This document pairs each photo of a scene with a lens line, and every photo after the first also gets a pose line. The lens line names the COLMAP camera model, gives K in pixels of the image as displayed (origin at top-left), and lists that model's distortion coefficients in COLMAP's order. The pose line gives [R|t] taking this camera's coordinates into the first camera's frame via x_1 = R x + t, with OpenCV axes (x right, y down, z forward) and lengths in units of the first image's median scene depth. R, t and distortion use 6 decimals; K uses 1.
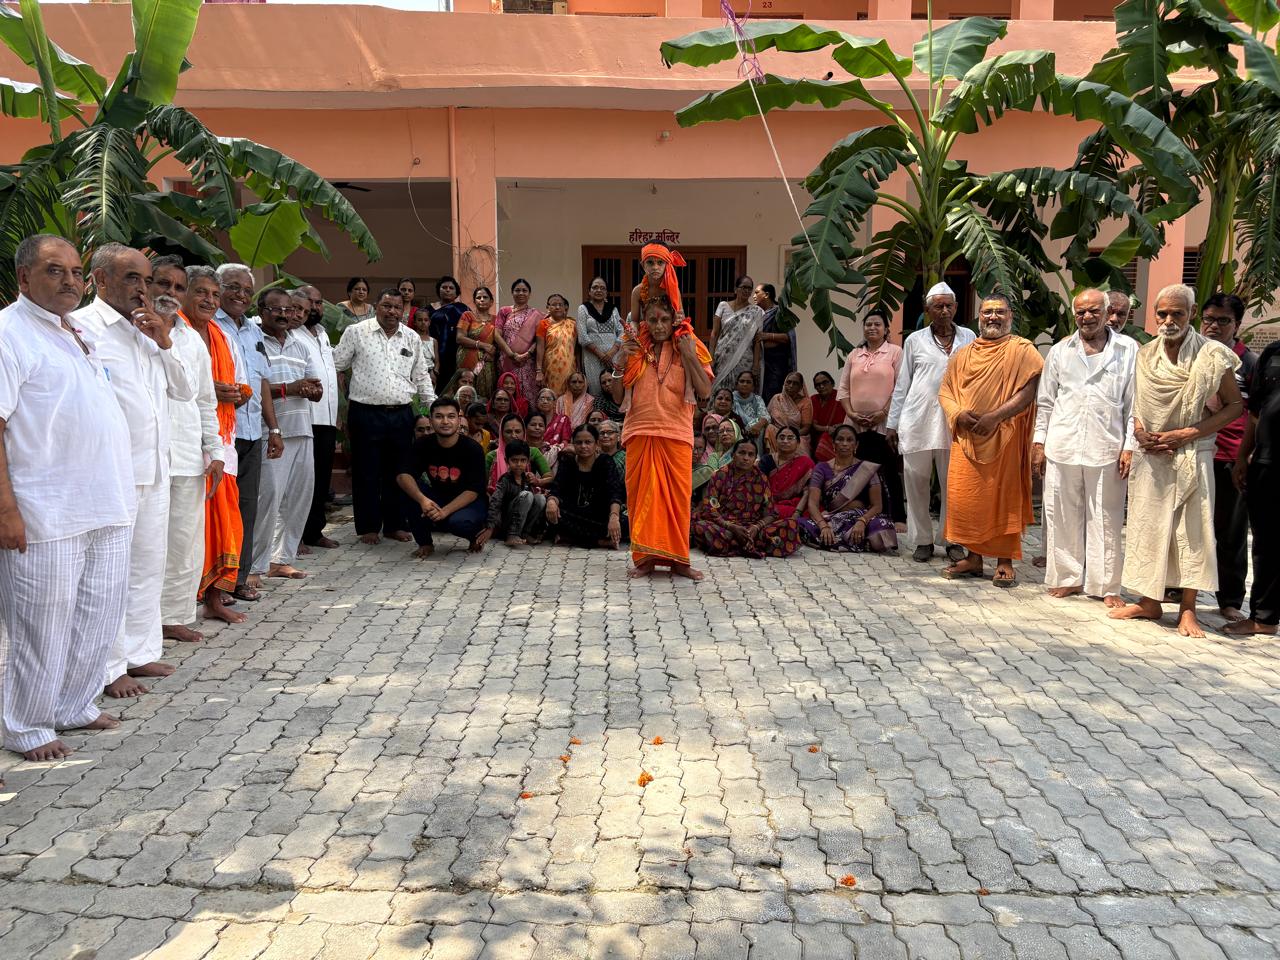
lens RADIAL K [[1018.7, 0, 640.0], [0, 1018.7, 480.0], [0, 0, 1]] dist [0.036296, -0.003238]
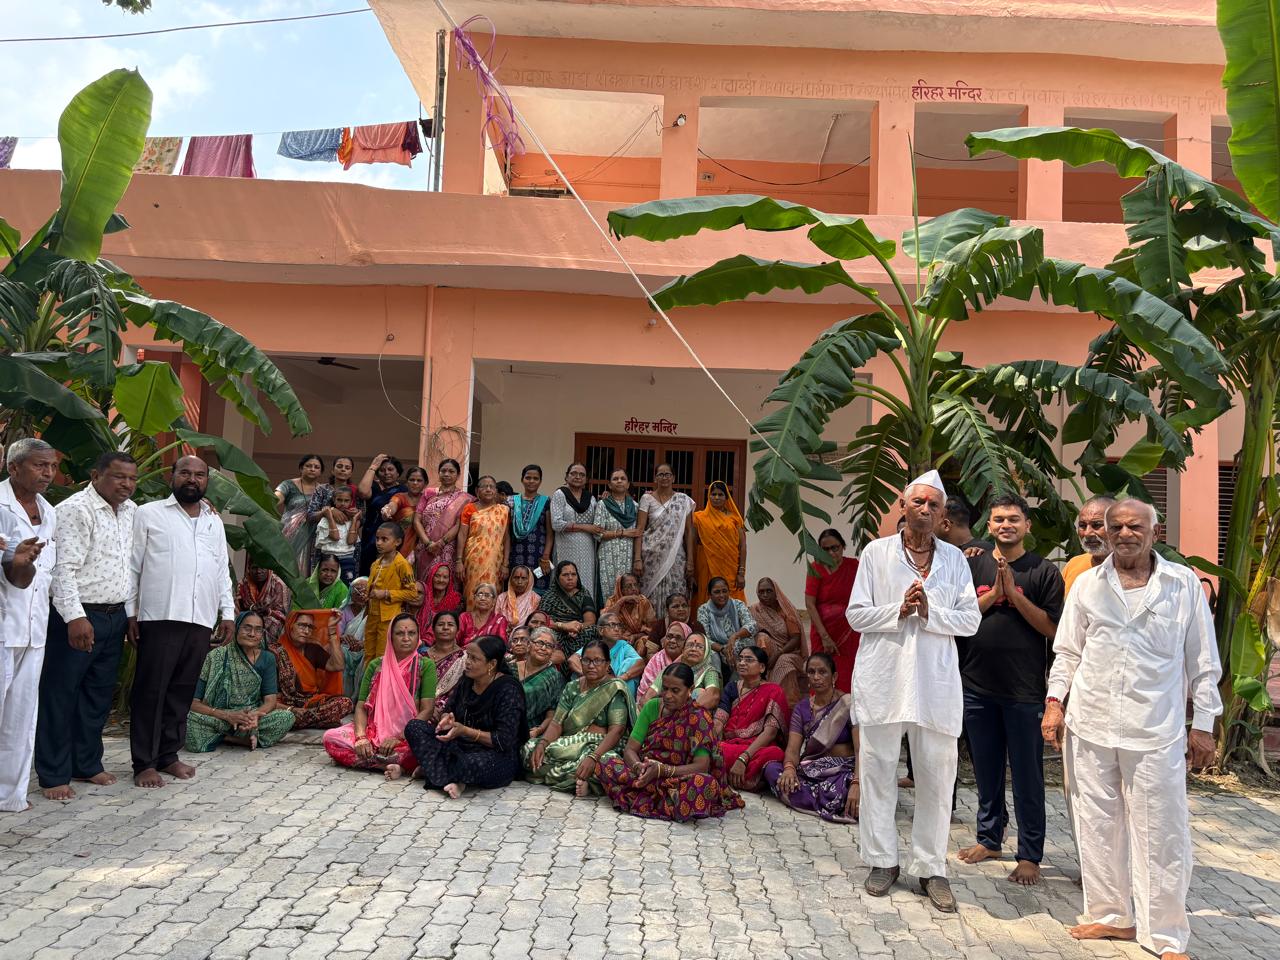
lens RADIAL K [[1019.7, 0, 640.0], [0, 1019.7, 480.0], [0, 0, 1]] dist [0.049266, 0.011838]
pose [[0.998532, 0.041083, -0.035312, 0.074493], [-0.046920, 0.981682, -0.184660, -0.022758], [0.027079, 0.186045, 0.982168, 0.132246]]
